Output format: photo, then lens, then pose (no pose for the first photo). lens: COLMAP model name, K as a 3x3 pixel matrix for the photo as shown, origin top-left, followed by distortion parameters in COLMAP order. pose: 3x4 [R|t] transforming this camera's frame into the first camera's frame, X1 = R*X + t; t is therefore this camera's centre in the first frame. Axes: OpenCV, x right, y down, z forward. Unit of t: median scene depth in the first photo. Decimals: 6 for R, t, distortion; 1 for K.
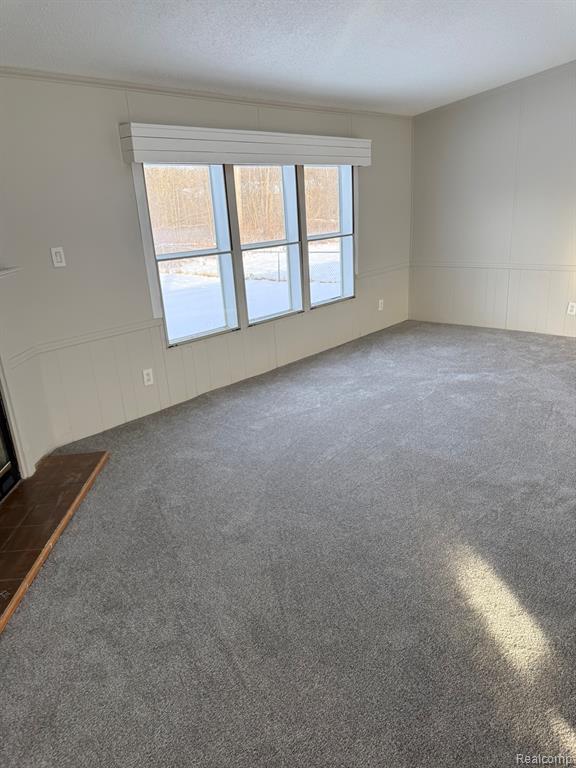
lens RADIAL K [[540.7, 0, 293.7], [0, 540.7, 380.7], [0, 0, 1]] dist [0.071822, -0.071662]
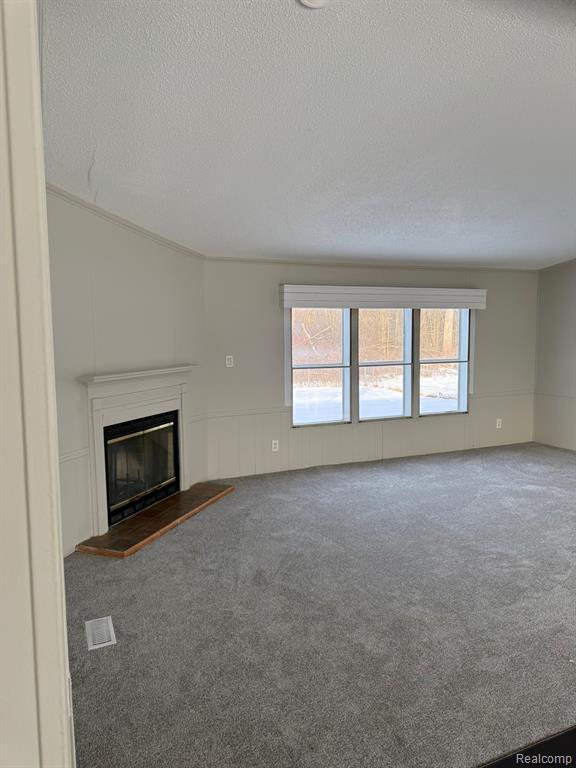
lens RADIAL K [[540.7, 0, 293.4], [0, 540.7, 380.4], [0, 0, 1]] dist [0.071822, -0.071662]
pose [[0.917803, 0.087416, -0.387294, 0.290613], [-0.166227, 0.970456, -0.174880, 0.062310], [0.360565, 0.224884, 0.905218, -0.294156]]
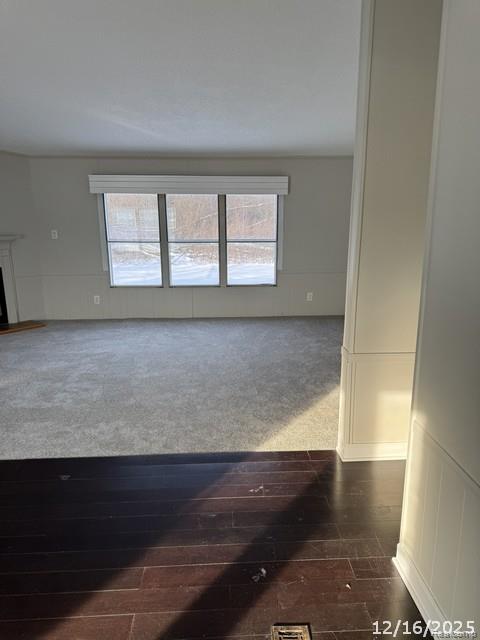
lens RADIAL K [[450.6, 0, 244.1], [0, 450.6, 321.5], [0, 0, 1]] dist [0.071822, -0.071662]
pose [[0.719103, 0.214452, -0.660985, 1.103131], [-0.254733, 0.966327, 0.036387, -0.114820], [0.646531, 0.142208, 0.749516, 0.126531]]
